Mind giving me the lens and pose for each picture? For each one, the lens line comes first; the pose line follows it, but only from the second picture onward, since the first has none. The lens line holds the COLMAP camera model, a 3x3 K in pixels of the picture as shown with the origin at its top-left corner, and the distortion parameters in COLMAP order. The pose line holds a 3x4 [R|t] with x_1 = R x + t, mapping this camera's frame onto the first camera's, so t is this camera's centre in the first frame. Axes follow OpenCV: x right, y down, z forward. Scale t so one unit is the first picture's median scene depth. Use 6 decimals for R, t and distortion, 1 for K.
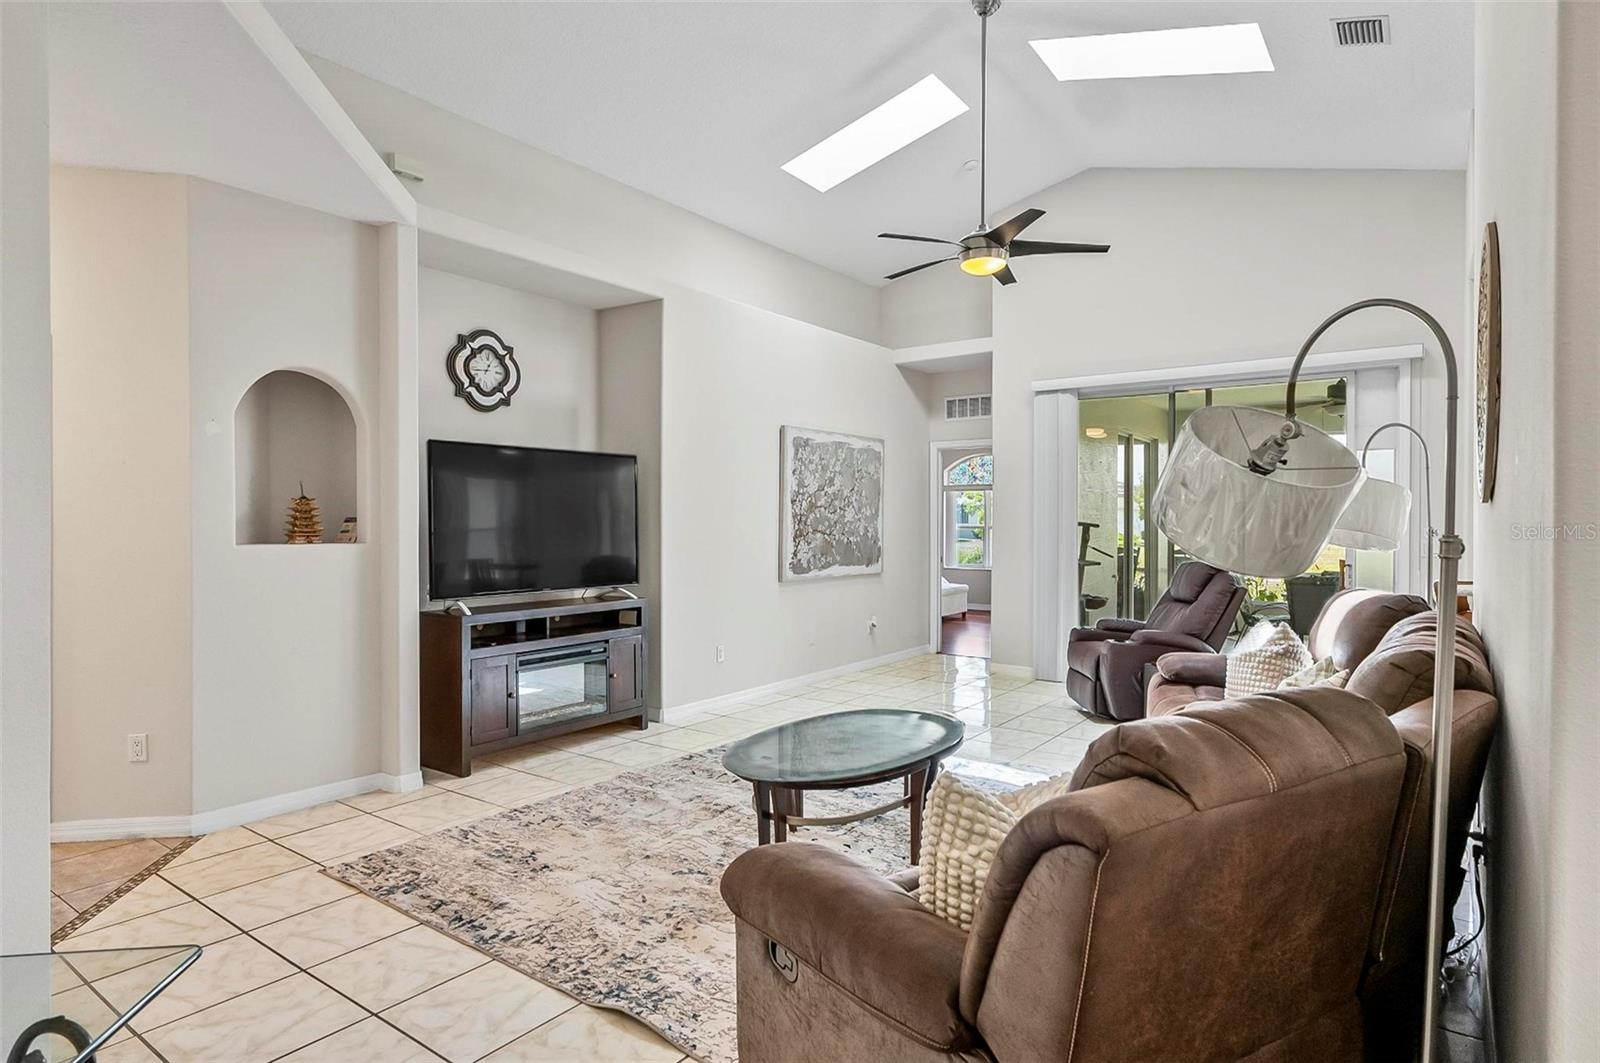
lens RADIAL K [[877.3, 0, 801.6], [0, 877.3, 530.5], [0, 0, 1]] dist [-0.009878, 0.001278]
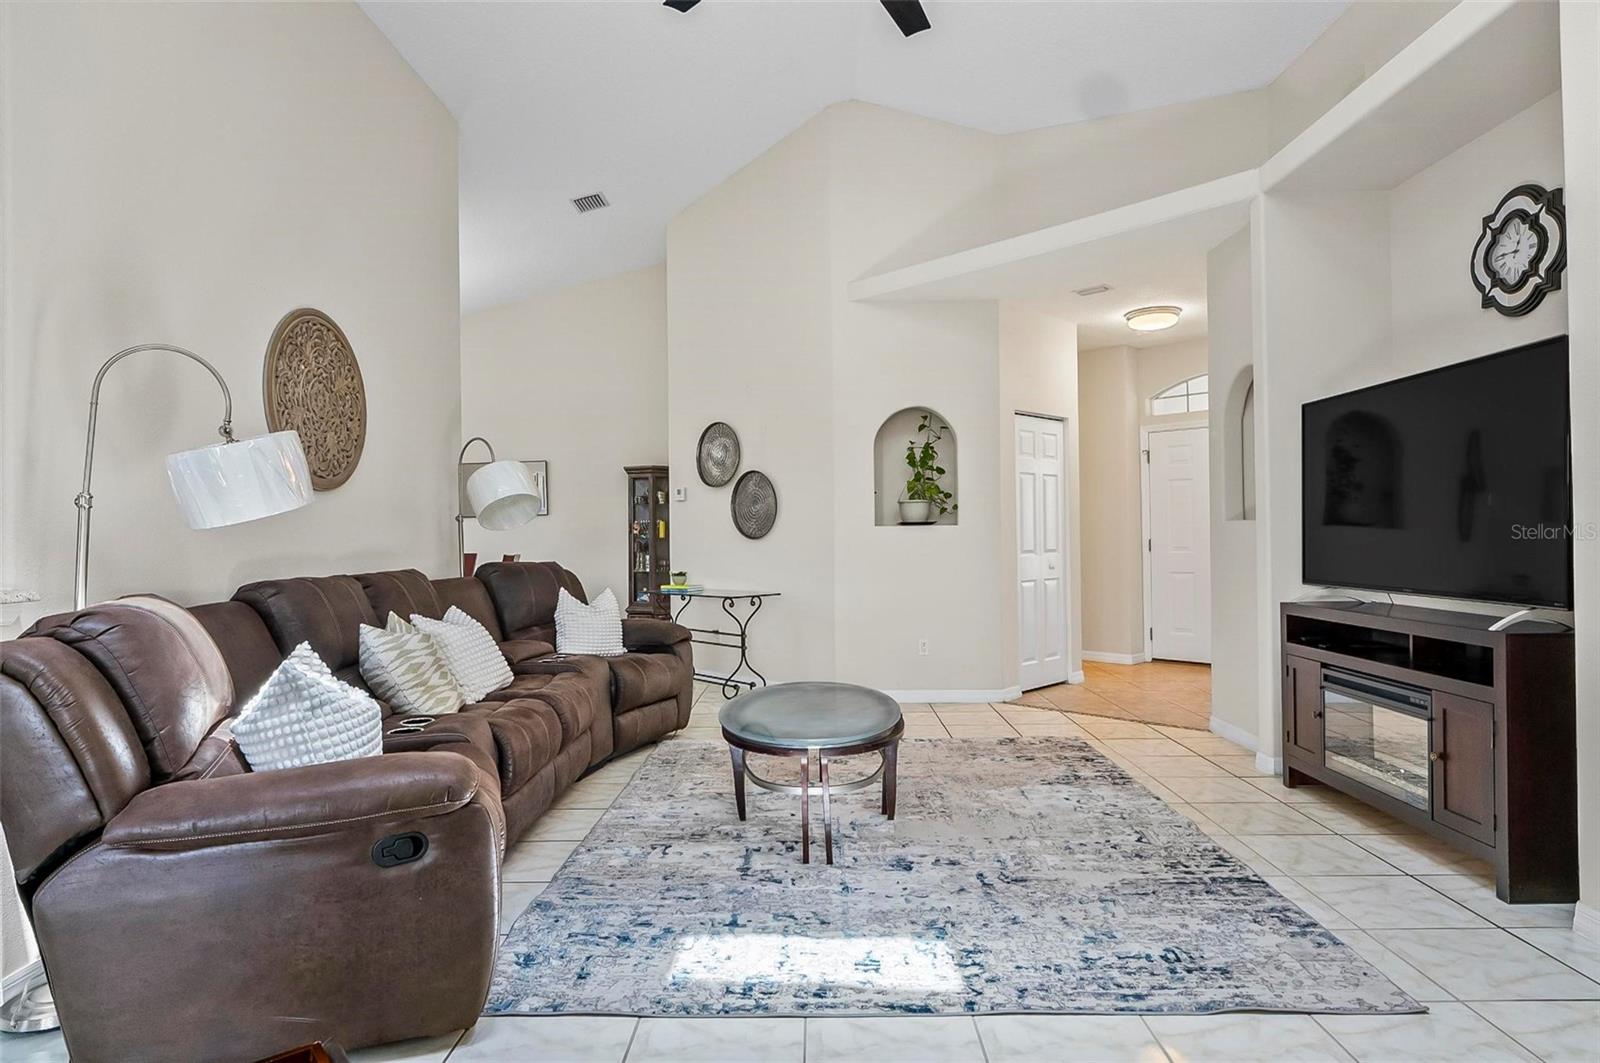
lens RADIAL K [[877.3, 0, 804.1], [0, 877.3, 530.0], [0, 0, 1]] dist [-0.009878, 0.001278]
pose [[-0.813897, 0.006035, -0.580978, 0.438058], [0.004554, 0.999982, 0.004009, 0.016679], [0.580992, 0.000617, -0.813909, 1.220509]]
